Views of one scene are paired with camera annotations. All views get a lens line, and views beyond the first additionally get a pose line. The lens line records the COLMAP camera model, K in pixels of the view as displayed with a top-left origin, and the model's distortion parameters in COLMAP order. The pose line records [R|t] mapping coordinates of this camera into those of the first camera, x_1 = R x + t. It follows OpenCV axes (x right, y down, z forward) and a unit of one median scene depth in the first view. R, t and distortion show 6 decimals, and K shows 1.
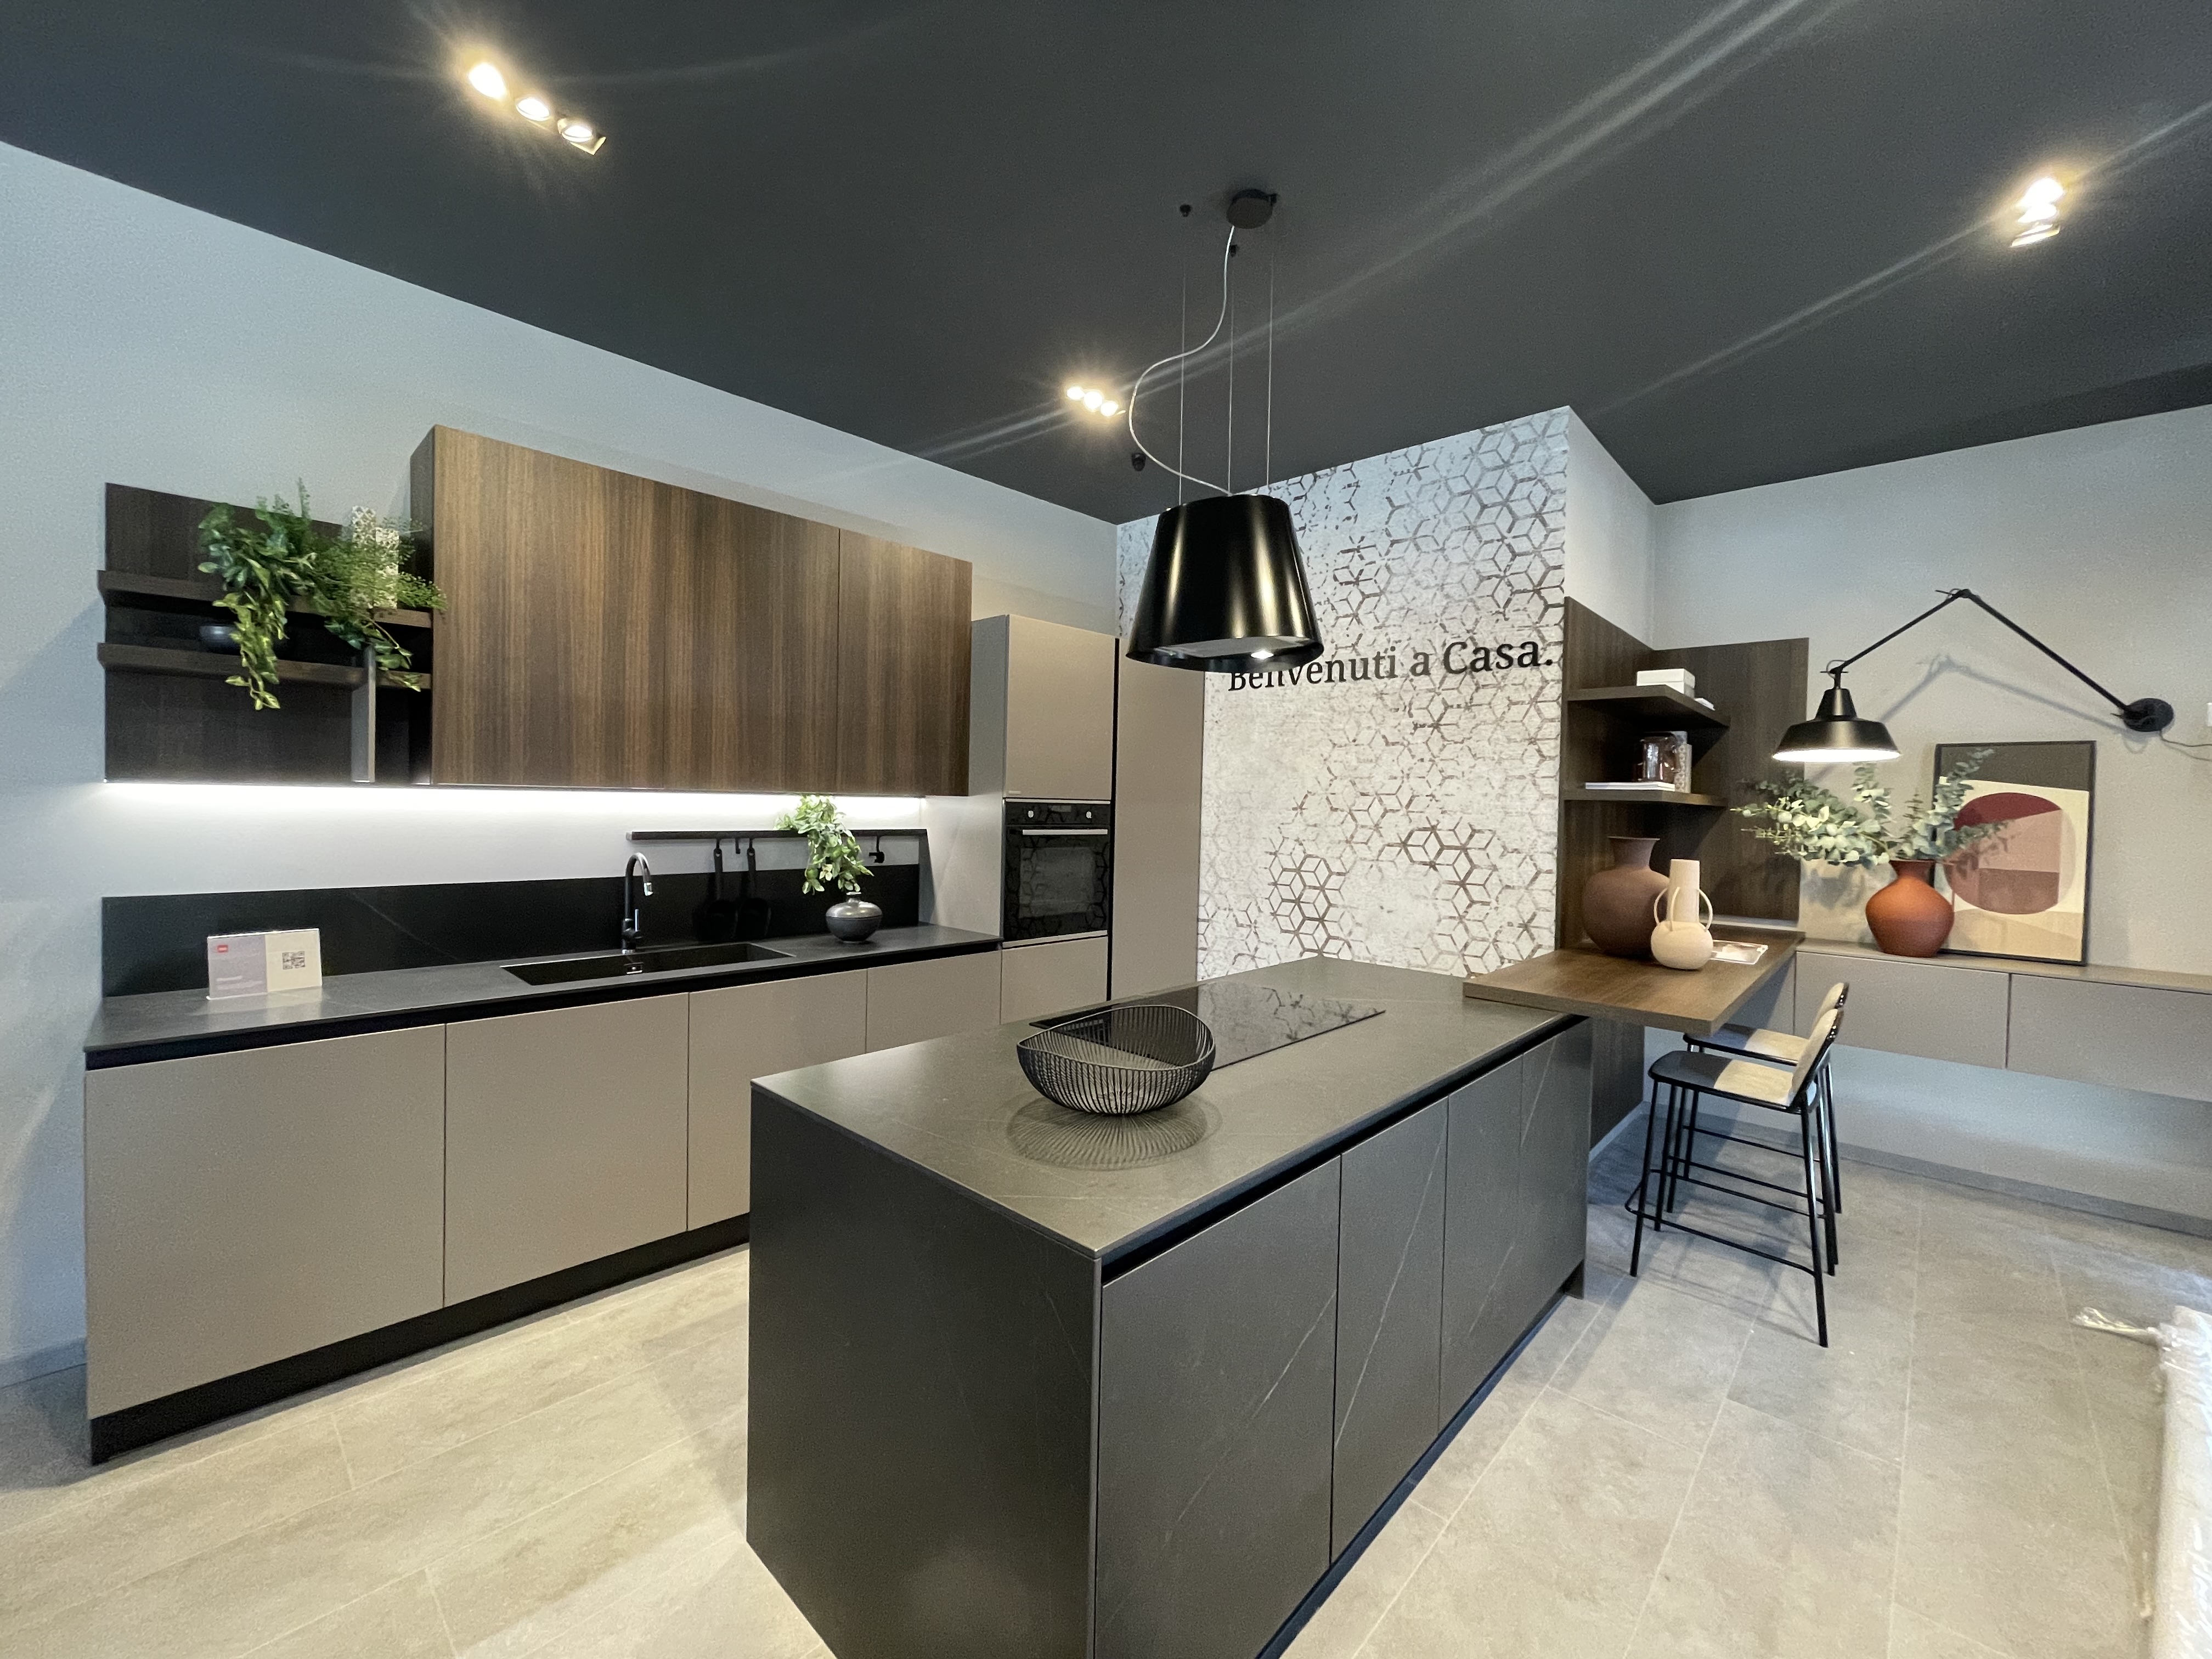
lens RADIAL K [[885.7, 0, 1102.3], [0, 885.7, 849.1], [0, 0, 1]] dist [0.000615, 0.000353]
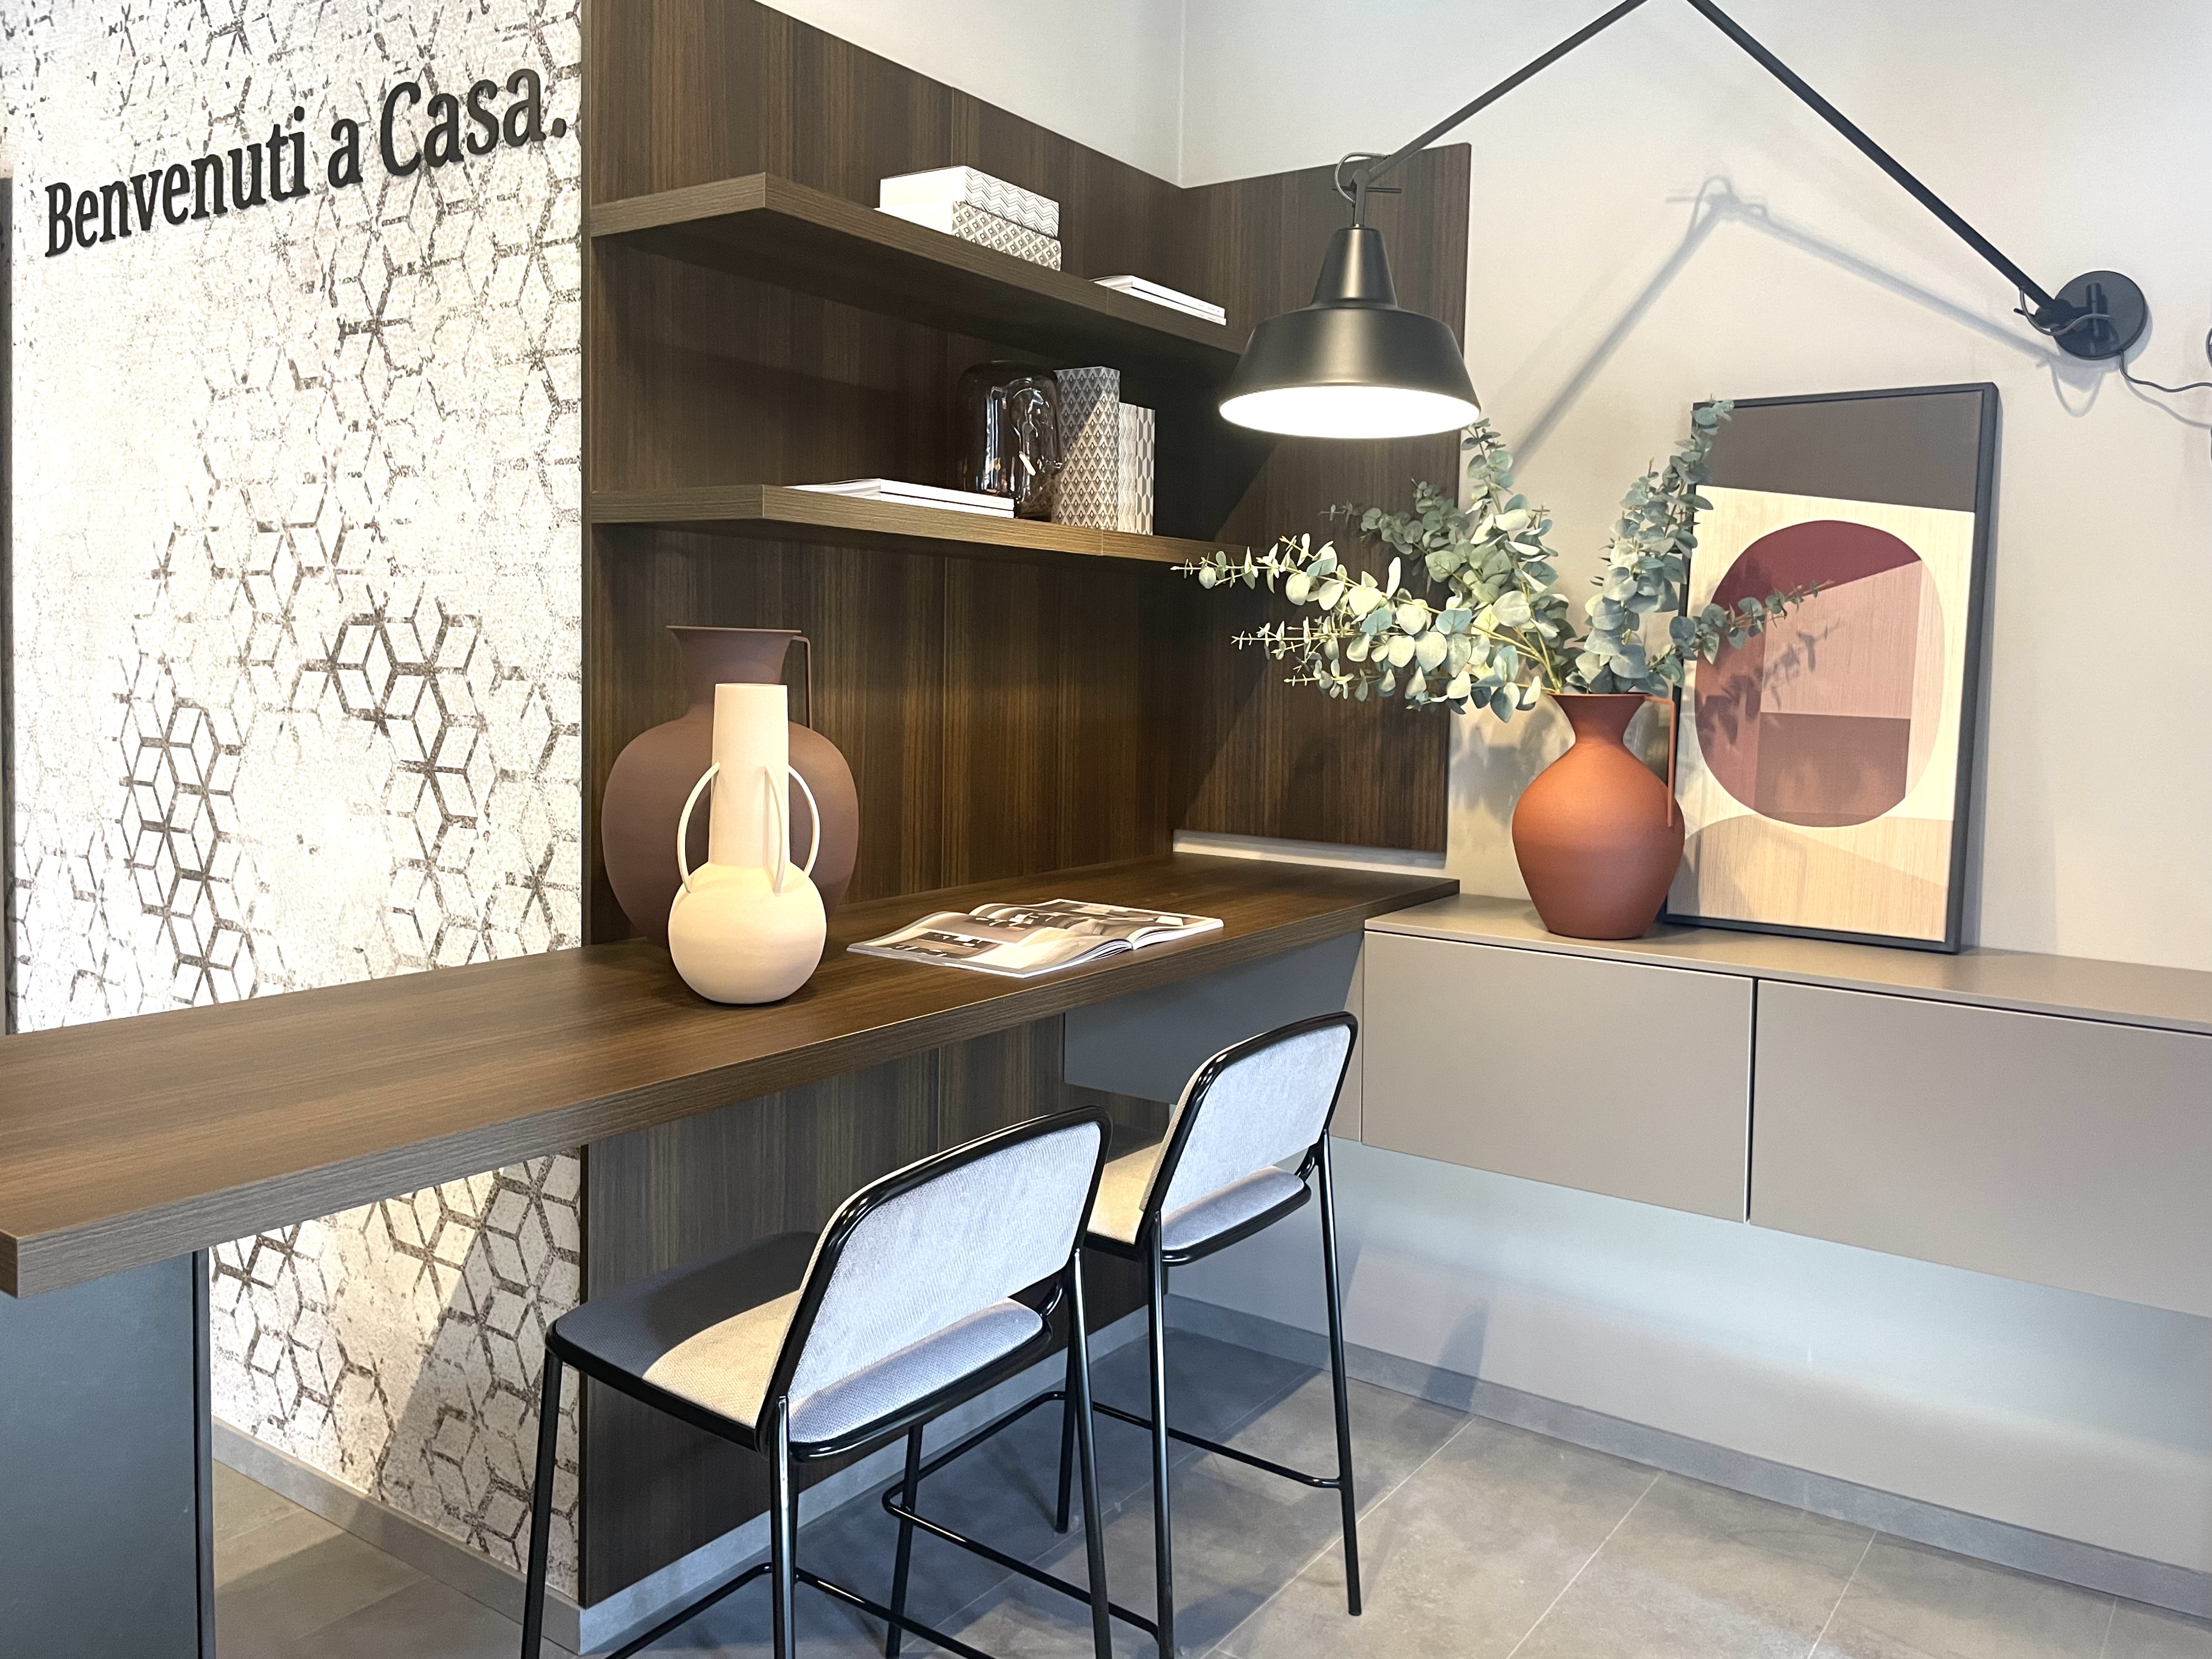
lens RADIAL K [[1725.2, 0, 1107.5], [0, 1725.2, 815.1], [0, 0, 1]] dist [0.030894, -0.016221]
pose [[0.989933, -0.016351, 0.140592, 0.584364], [0.009952, 0.998887, 0.046102, 0.028391], [-0.141189, -0.044239, 0.988994, 0.266511]]
